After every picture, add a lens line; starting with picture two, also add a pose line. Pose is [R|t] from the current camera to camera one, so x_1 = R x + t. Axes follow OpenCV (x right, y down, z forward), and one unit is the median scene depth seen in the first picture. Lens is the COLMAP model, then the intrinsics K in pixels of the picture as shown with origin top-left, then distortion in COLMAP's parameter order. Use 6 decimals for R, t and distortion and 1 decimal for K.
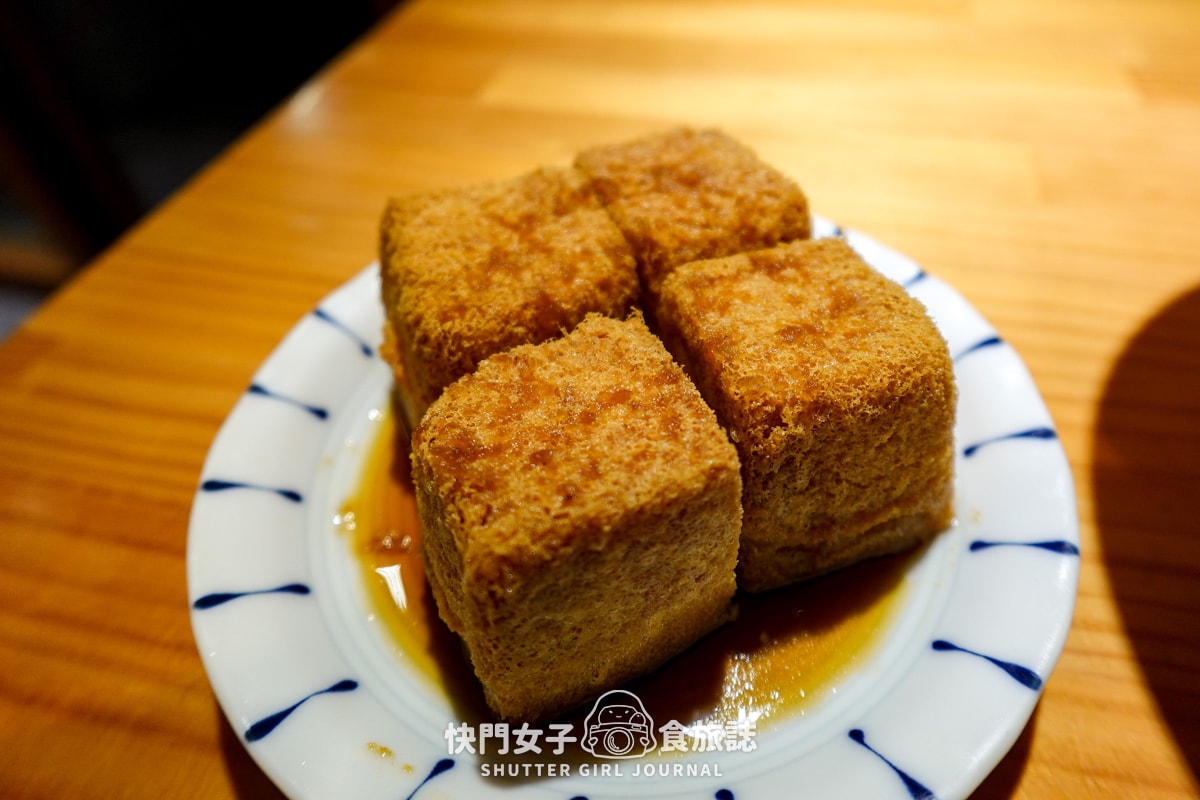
lens RADIAL K [[678.0, 0, 600.0], [0, 678.0, 400.0], [0, 0, 1]] dist [-0.023848, -0.000217]
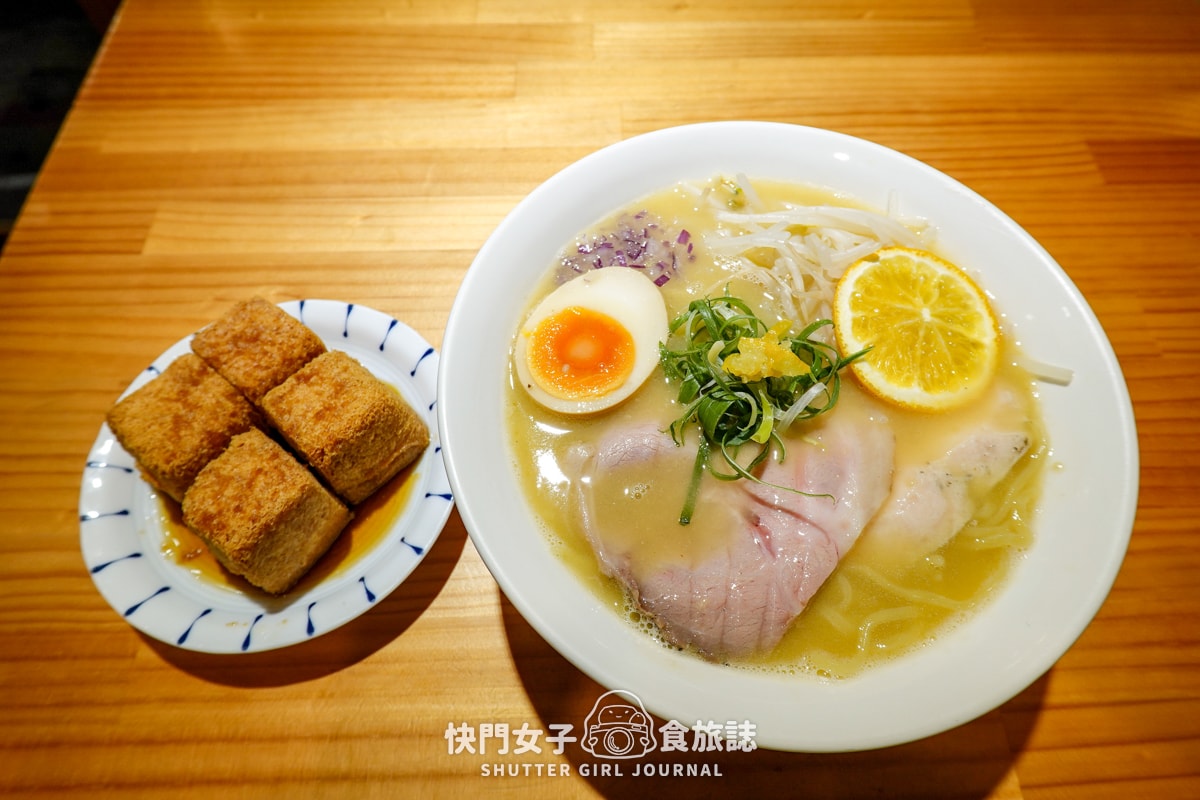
lens RADIAL K [[740.3, 0, 653.5], [0, 740.3, 402.4], [0, 0, 1]] dist [-0.002745, -0.000799]
pose [[0.878007, -0.399804, 0.263172, 0.672721], [0.297866, 0.886777, 0.353415, -0.743010], [-0.374672, -0.231911, 0.897685, -1.916029]]
